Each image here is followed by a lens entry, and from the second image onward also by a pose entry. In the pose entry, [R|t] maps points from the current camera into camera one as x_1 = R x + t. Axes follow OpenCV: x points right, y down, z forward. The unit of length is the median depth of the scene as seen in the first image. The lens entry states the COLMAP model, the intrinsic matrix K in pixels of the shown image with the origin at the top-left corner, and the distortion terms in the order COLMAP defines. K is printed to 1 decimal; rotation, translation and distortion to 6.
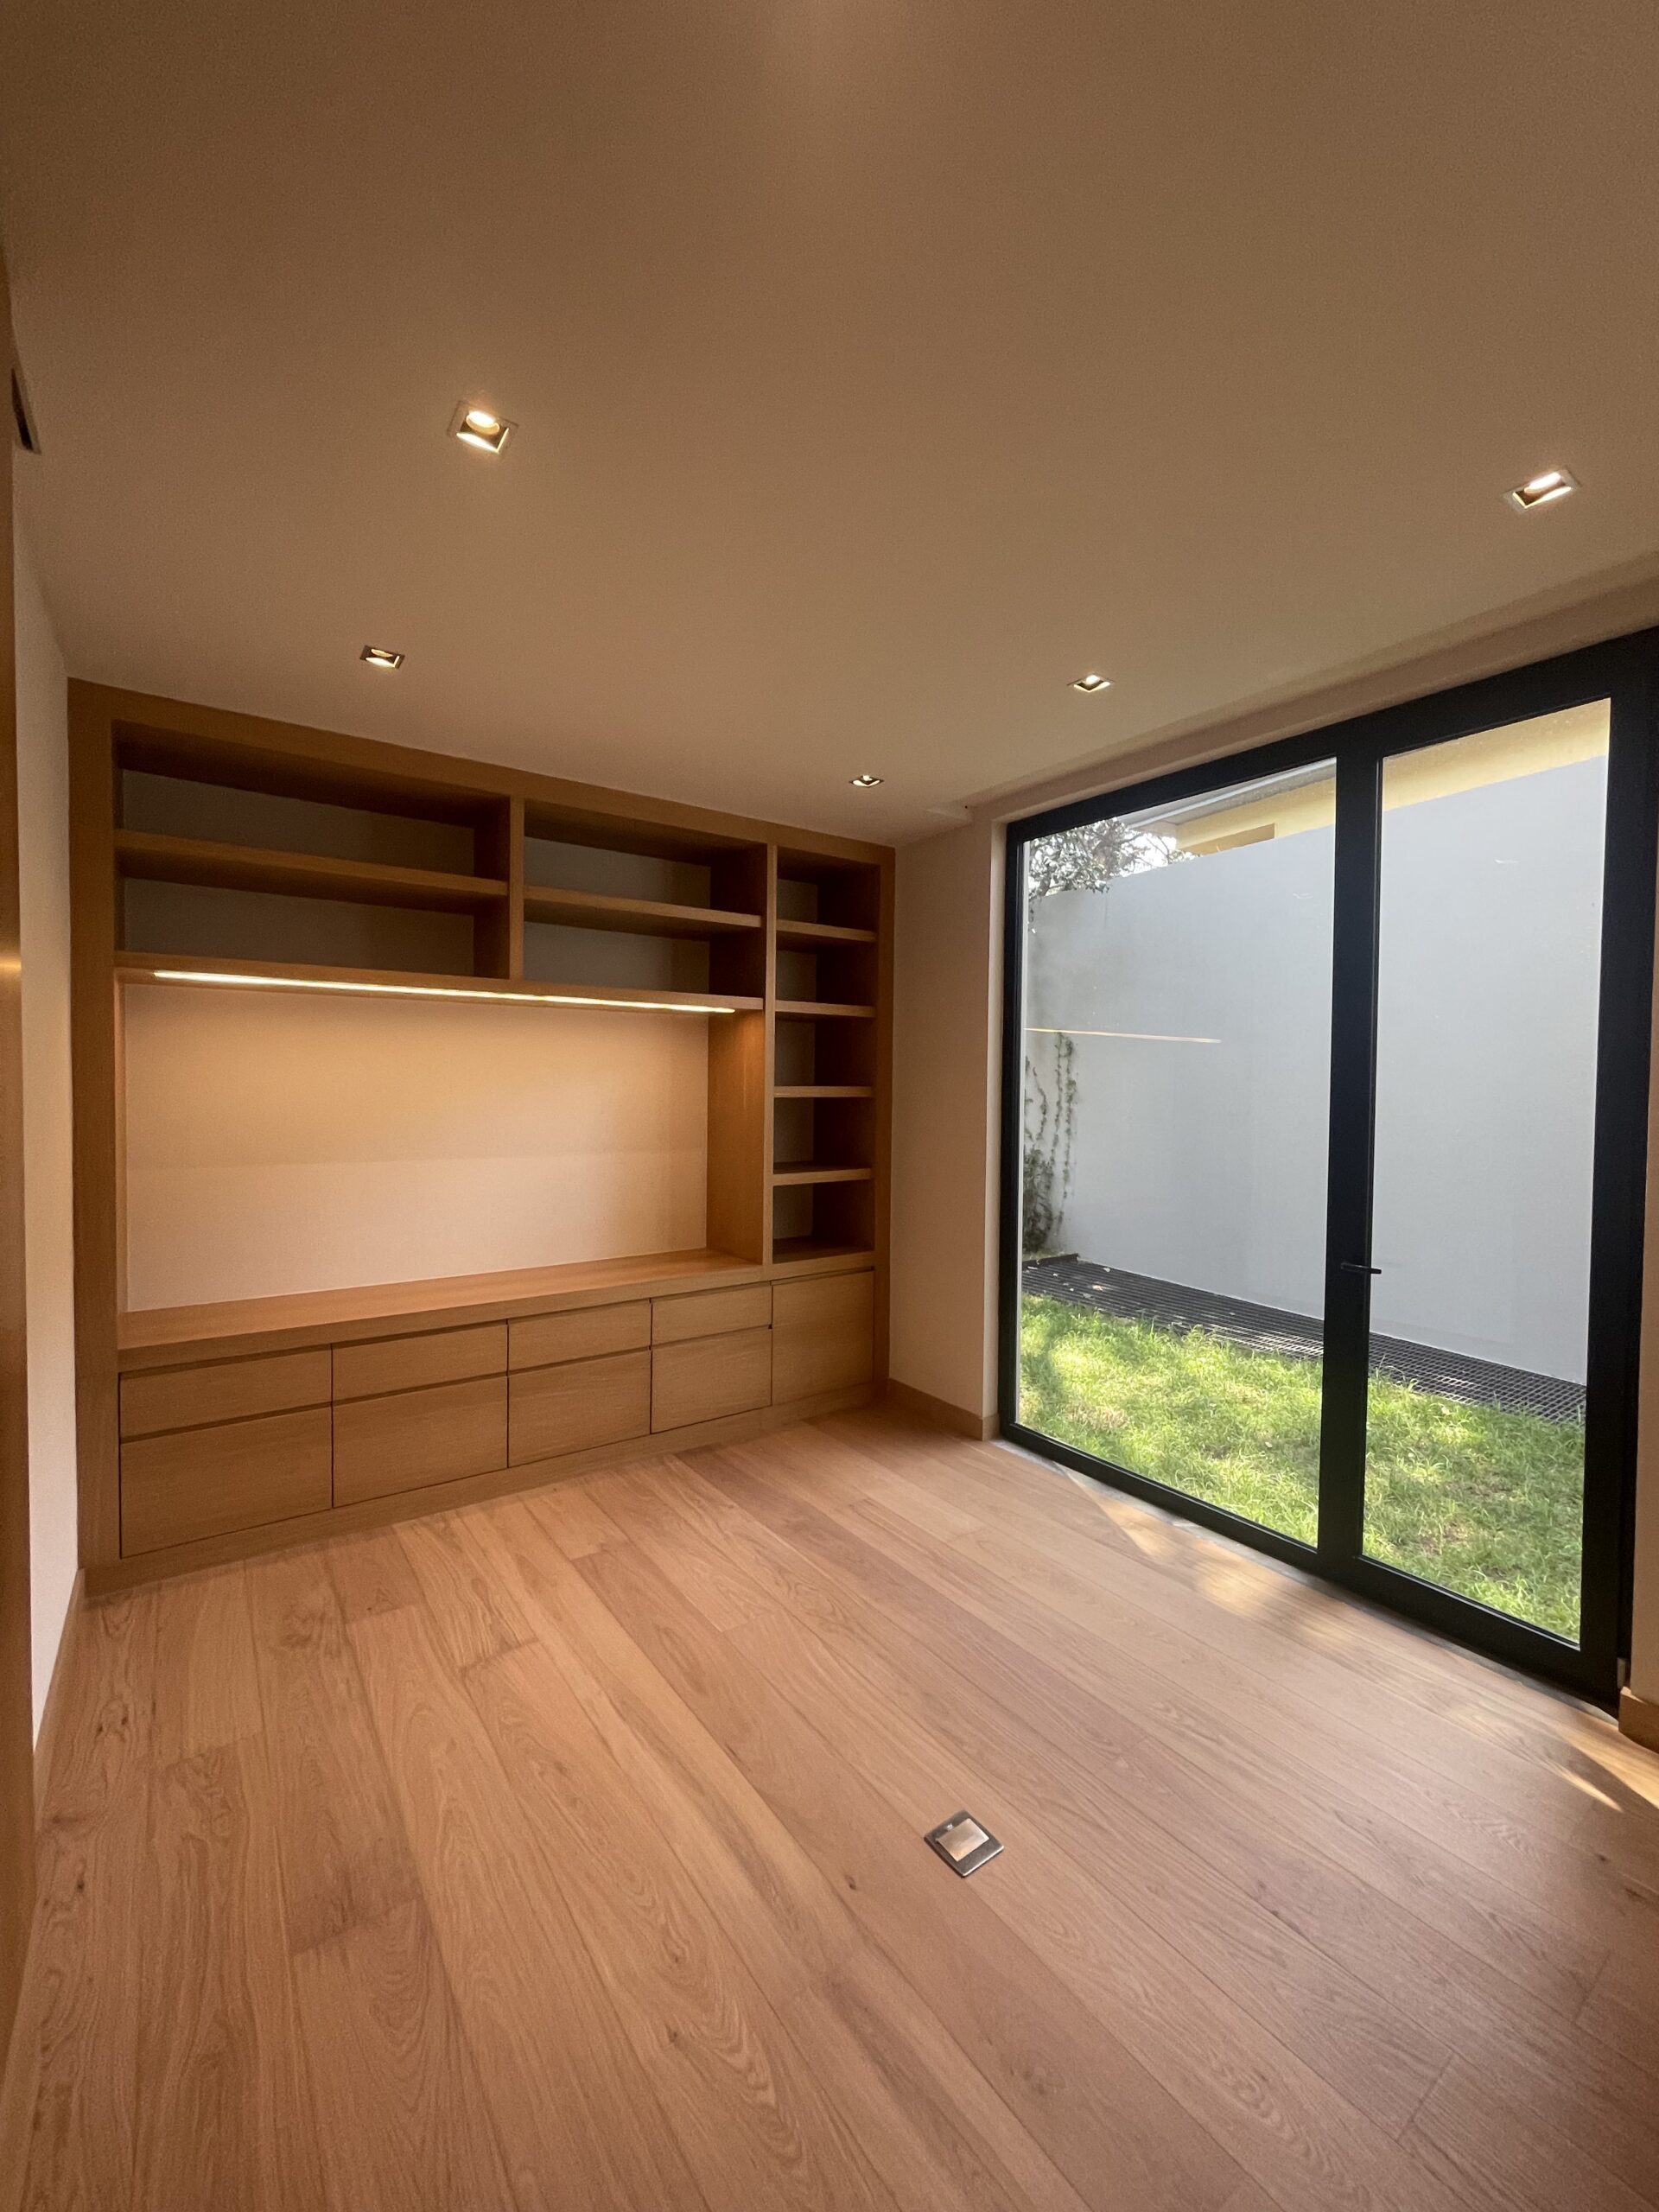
lens RADIAL K [[897.7, 0, 837.6], [0, 897.7, 1096.4], [0, 0, 1]] dist [-0.001489, 0.000797]
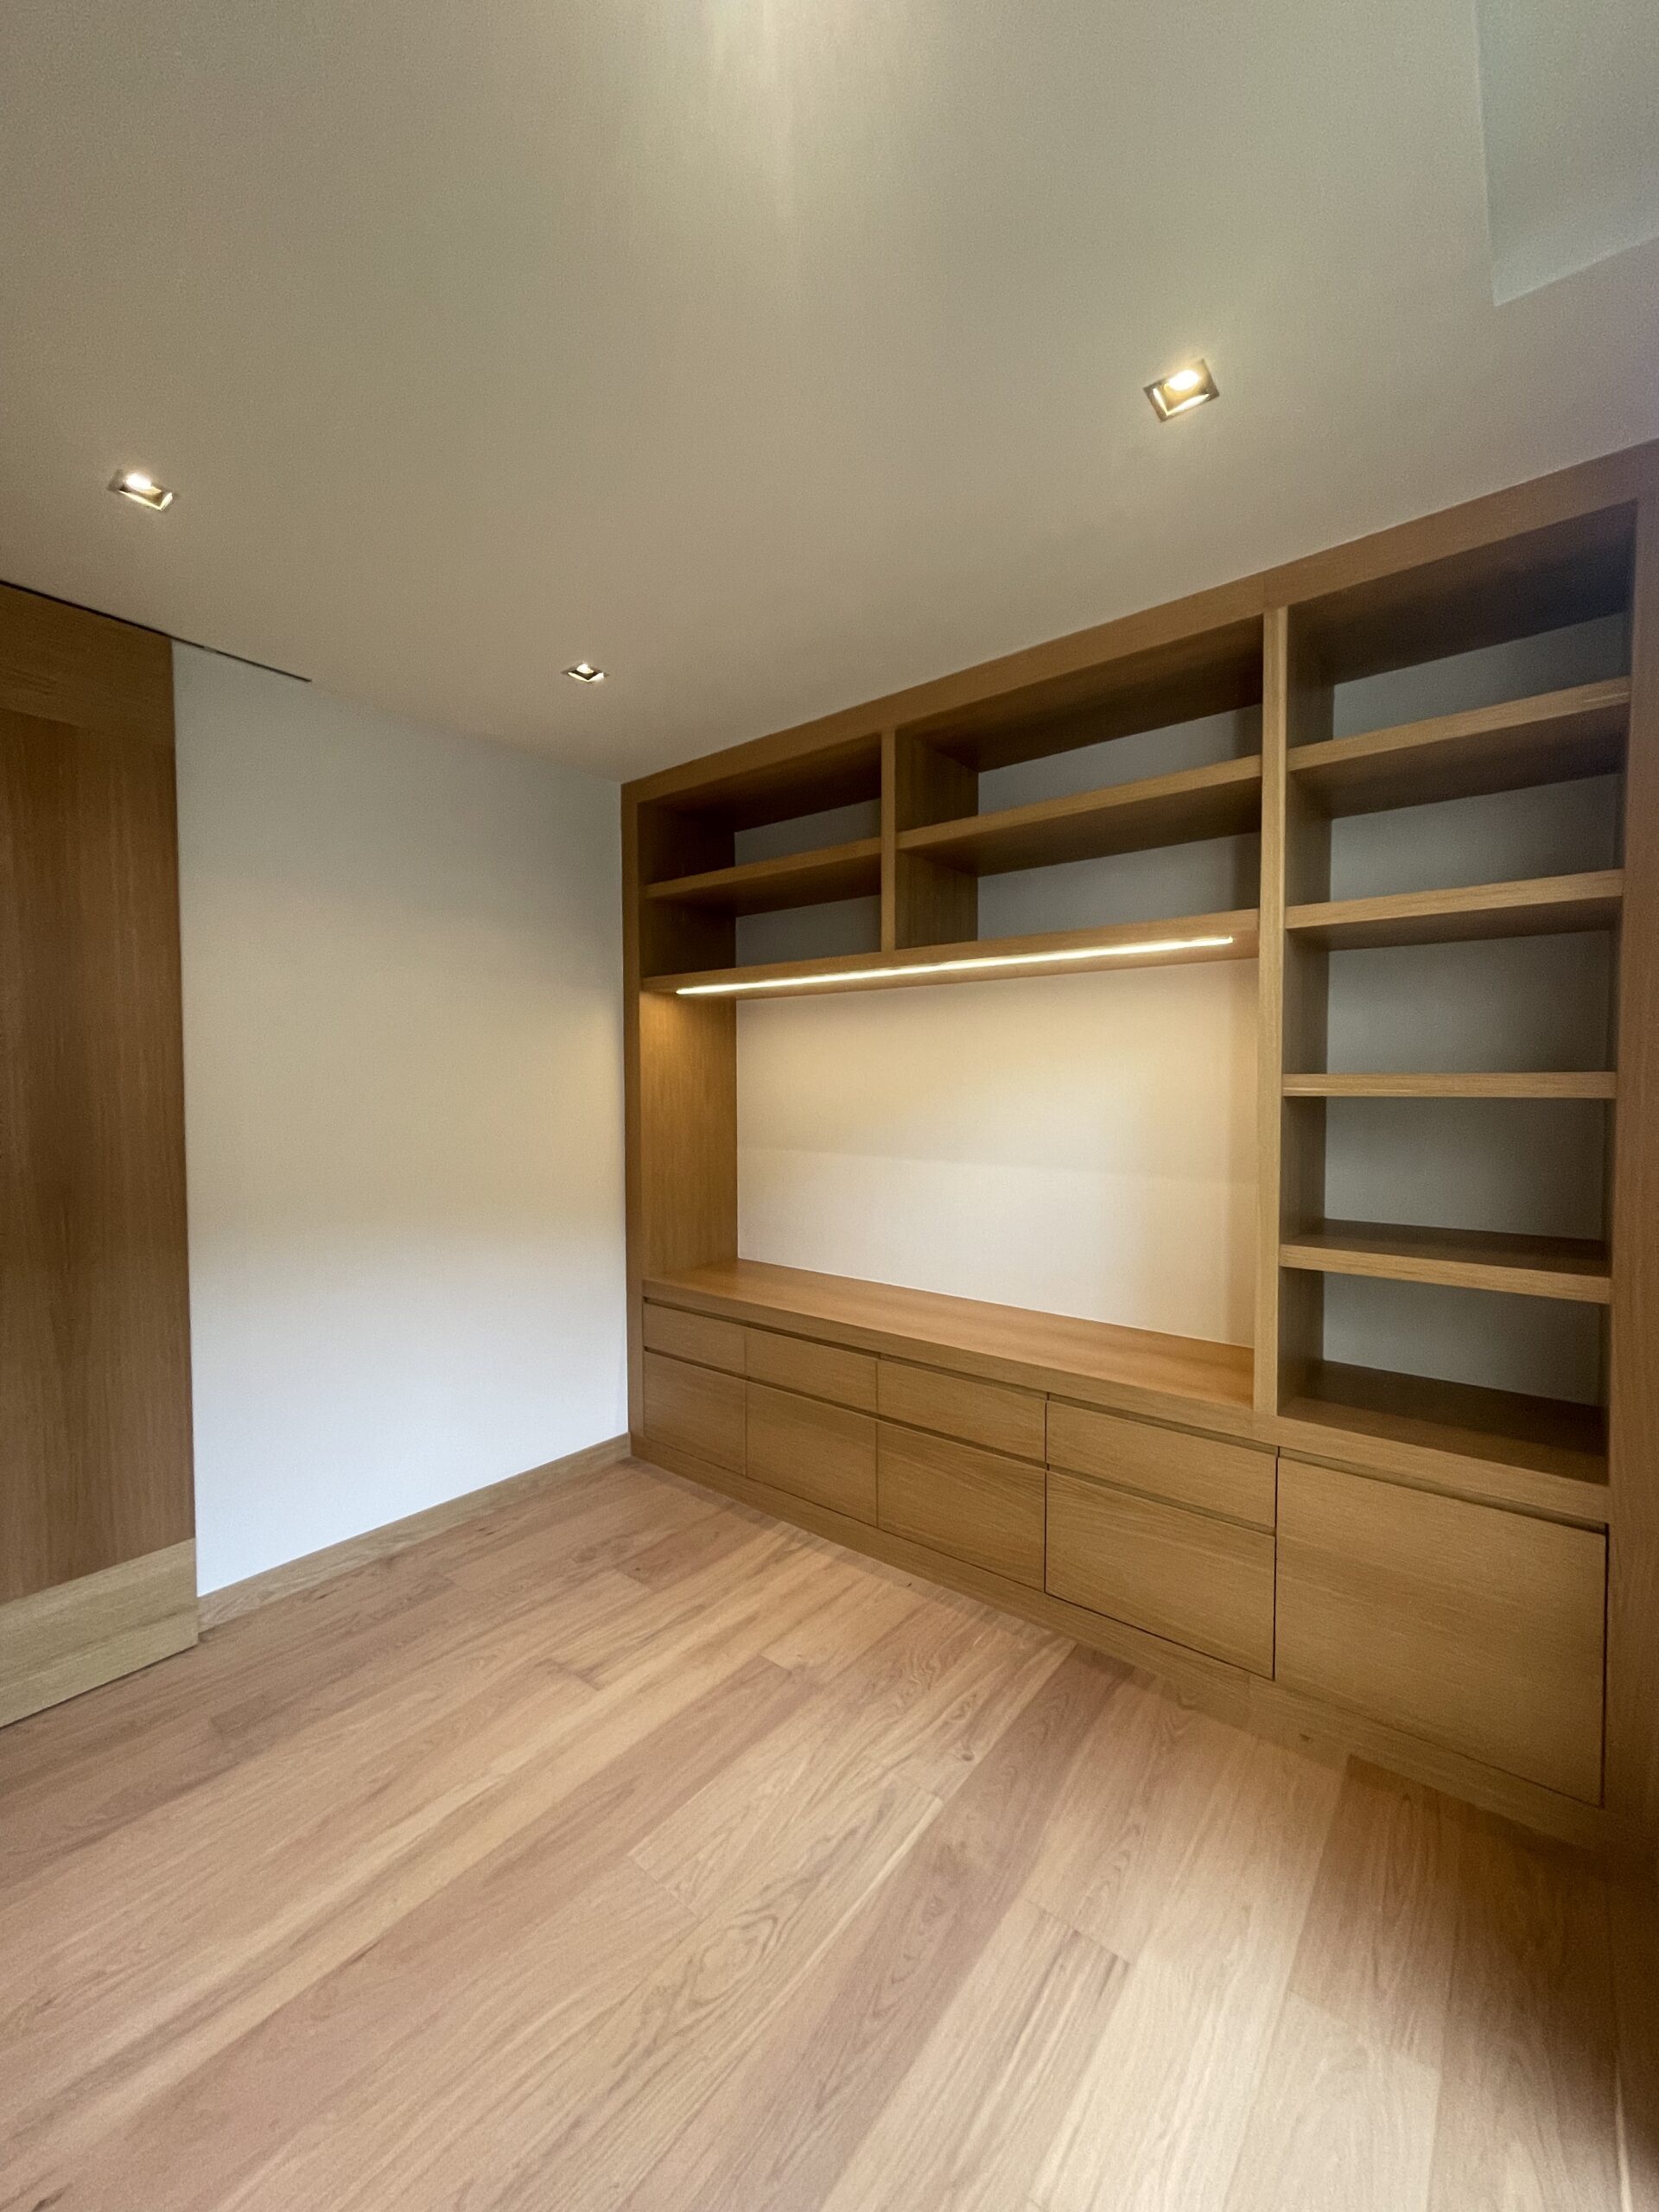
lens RADIAL K [[897.7, 0, 834.0], [0, 897.7, 1114.9], [0, 0, 1]] dist [-0.001489, 0.000797]
pose [[0.265792, 0.028929, -0.963596, 0.479604], [-0.015079, 0.999552, 0.025850, 0.001212], [0.963913, 0.007660, 0.266109, 0.813295]]
